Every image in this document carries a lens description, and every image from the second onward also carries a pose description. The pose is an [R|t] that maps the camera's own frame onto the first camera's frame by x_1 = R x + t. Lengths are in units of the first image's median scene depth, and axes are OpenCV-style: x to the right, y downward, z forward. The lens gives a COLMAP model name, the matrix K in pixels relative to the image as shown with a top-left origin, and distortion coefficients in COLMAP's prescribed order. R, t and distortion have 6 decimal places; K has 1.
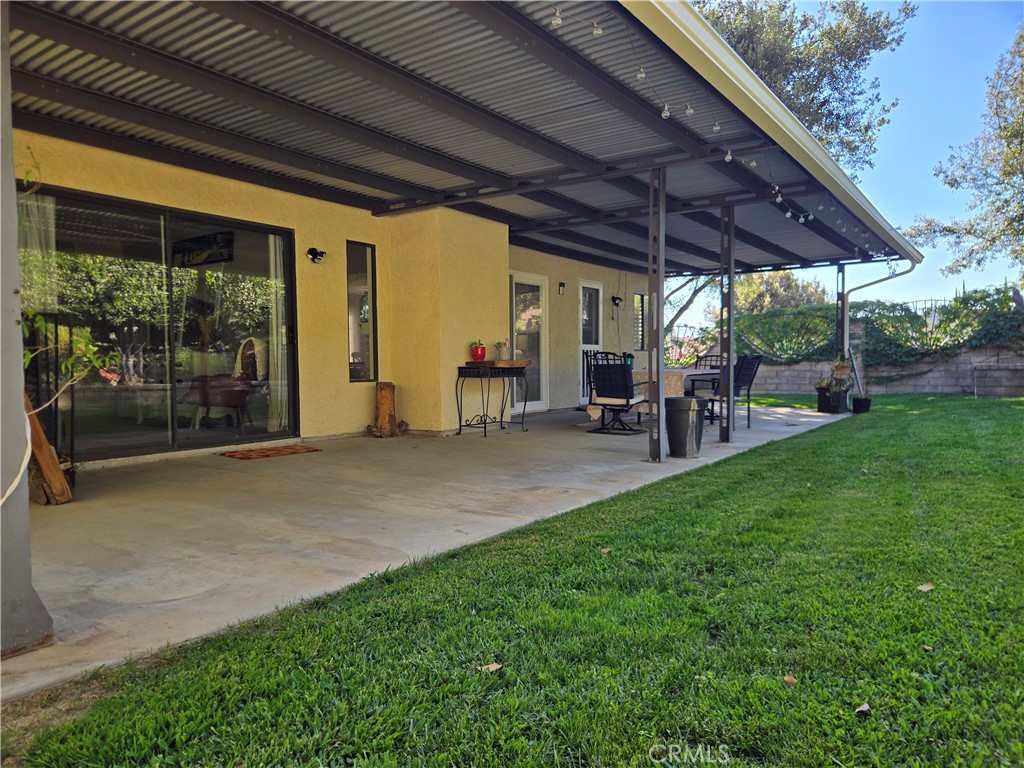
lens RADIAL K [[689.9, 0, 508.0], [0, 689.9, 385.5], [0, 0, 1]] dist [0.064921, -0.048682]
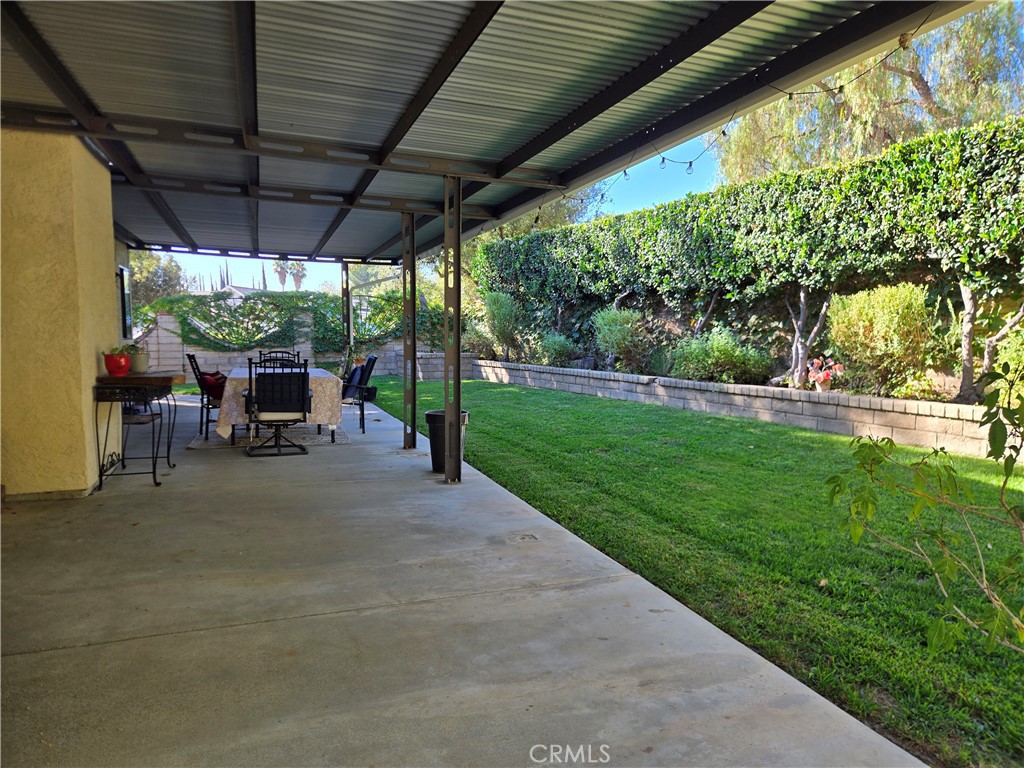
lens RADIAL K [[689.9, 0, 512.1], [0, 689.9, 383.6], [0, 0, 1]] dist [0.064921, -0.048682]
pose [[0.550891, -0.049860, 0.833086, -0.246663], [0.013934, 0.998624, 0.050553, -0.034793], [-0.834461, -0.016241, 0.550828, 0.184476]]
